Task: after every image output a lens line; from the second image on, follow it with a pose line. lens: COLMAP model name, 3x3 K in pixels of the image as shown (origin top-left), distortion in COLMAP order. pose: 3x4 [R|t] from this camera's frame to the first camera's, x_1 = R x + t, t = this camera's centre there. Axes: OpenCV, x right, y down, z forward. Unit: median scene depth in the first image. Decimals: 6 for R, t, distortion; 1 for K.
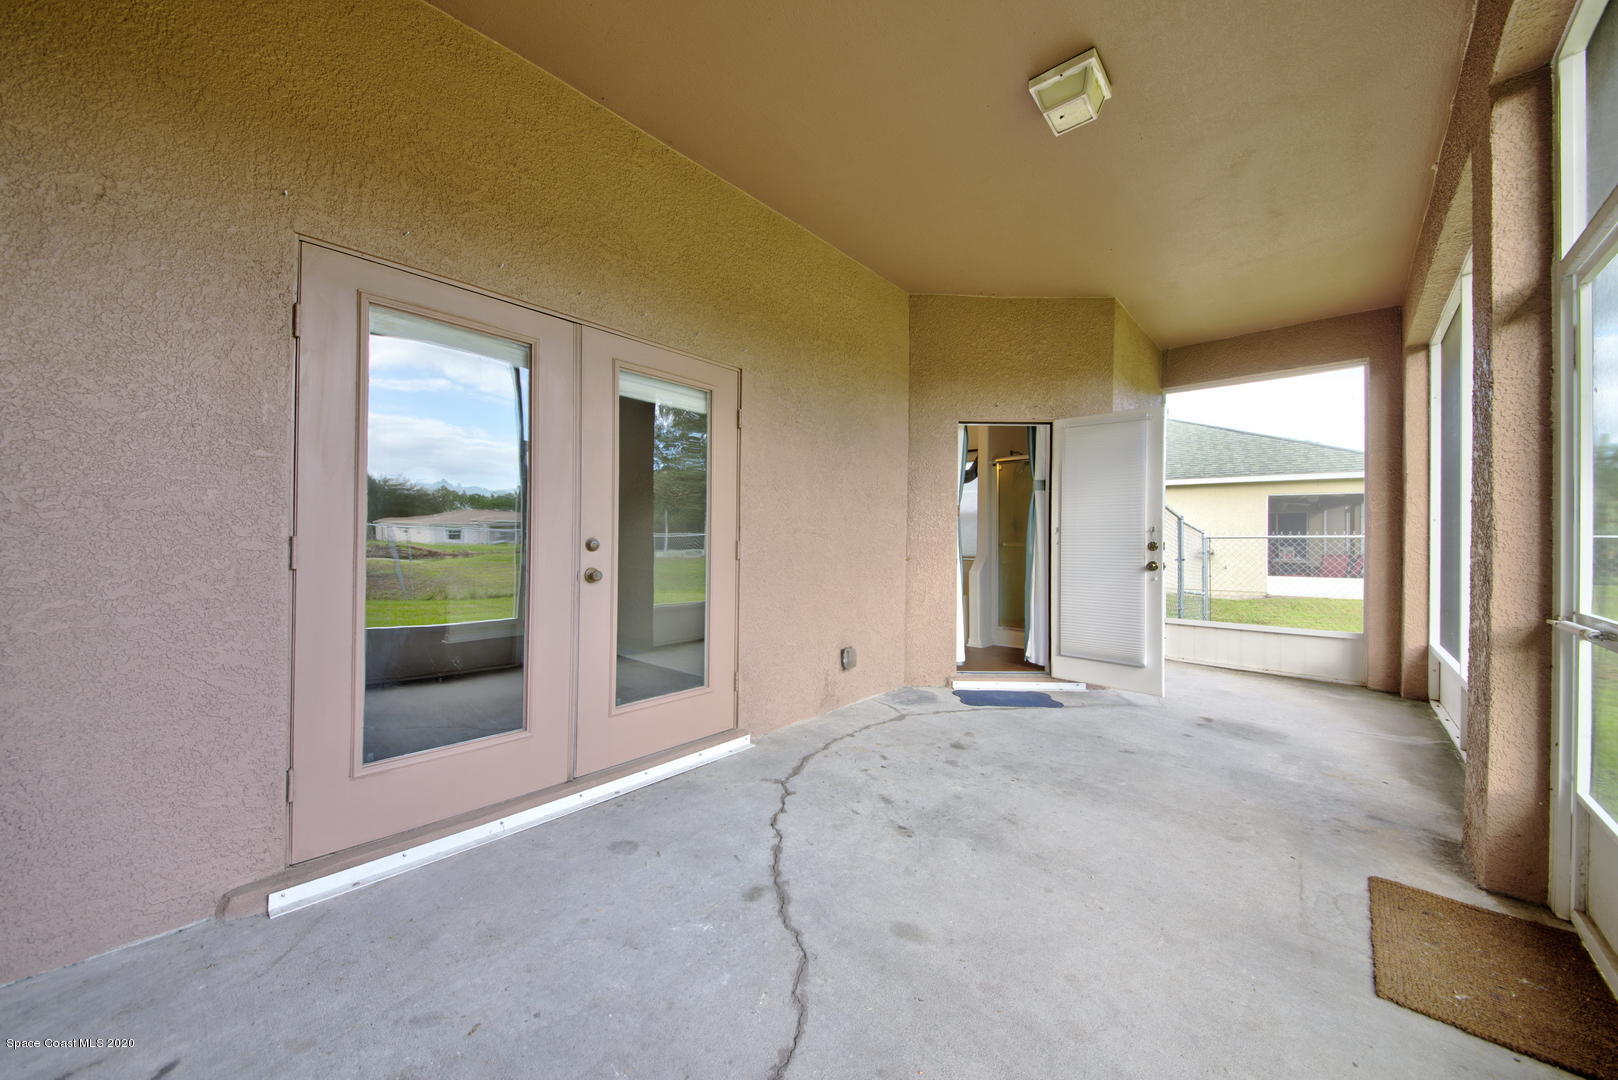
lens RADIAL K [[570.1, 0, 810.2], [0, 570.1, 543.8], [0, 0, 1]] dist [0.058238, -0.024735]
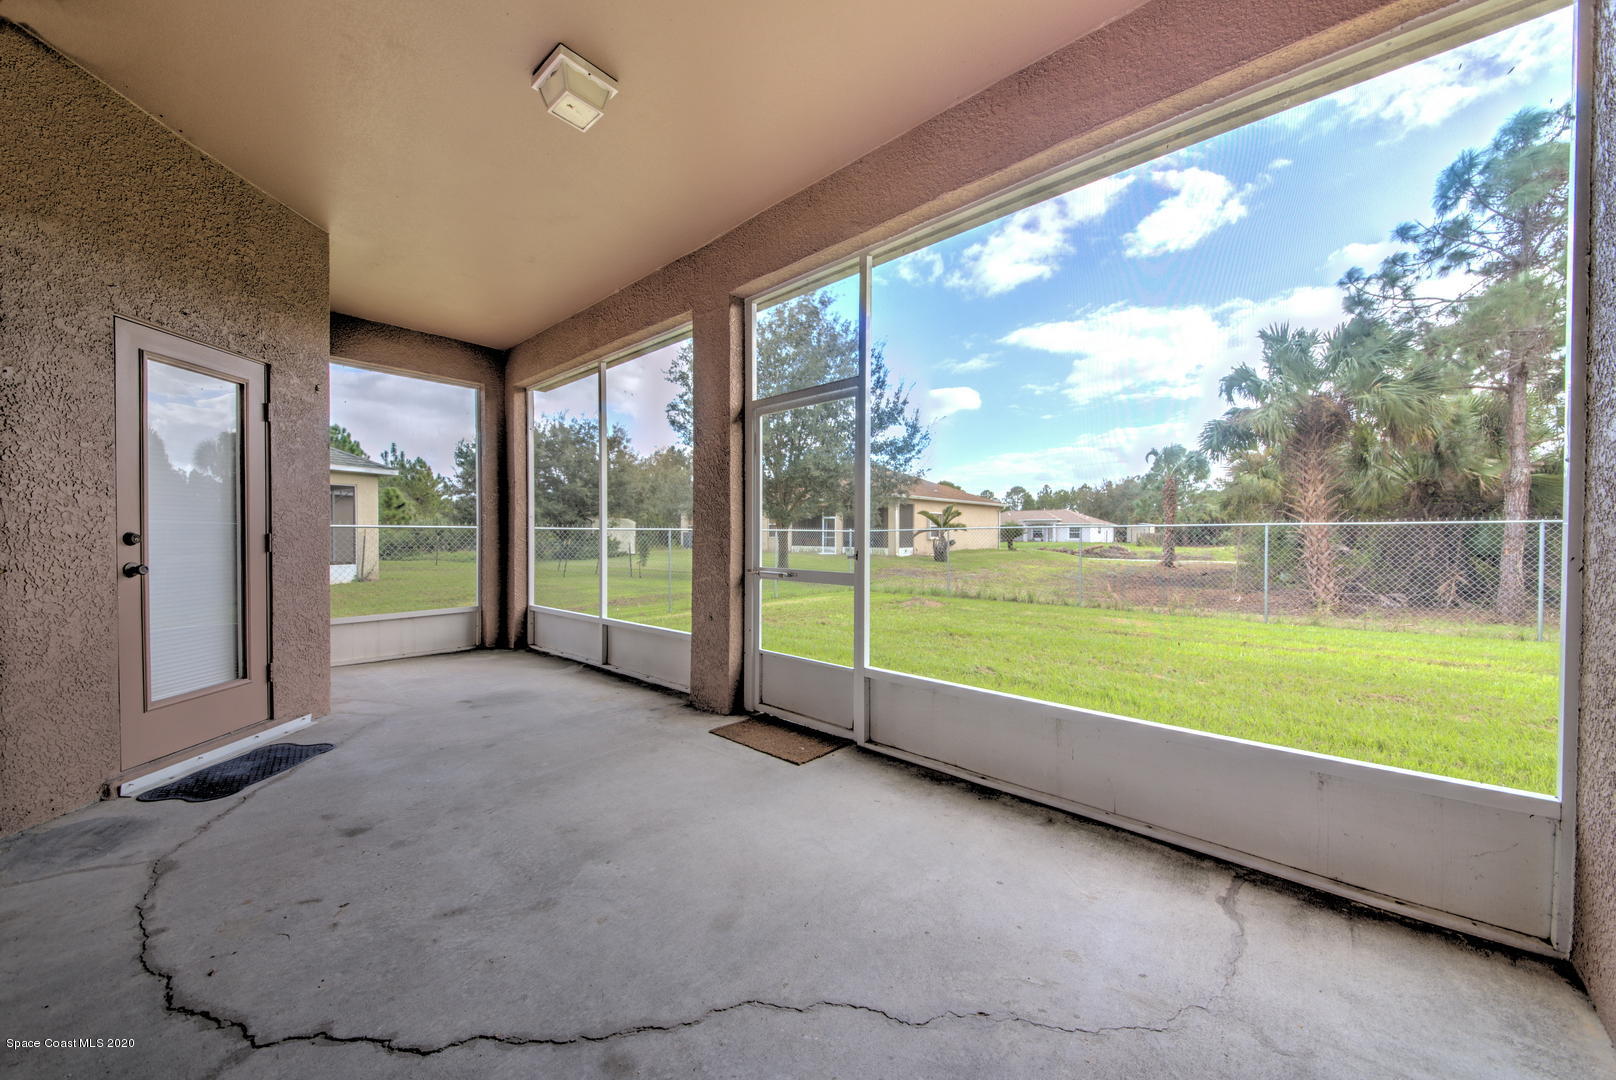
lens RADIAL K [[611.7, 0, 790.4], [0, 611.7, 544.0], [0, 0, 1]] dist [-0.000048, -0.000337]
pose [[-0.028454, -0.022677, 0.999338, -0.513011], [0.005477, 0.999724, 0.022842, -0.005382], [-0.999580, 0.006123, -0.028322, 0.534595]]
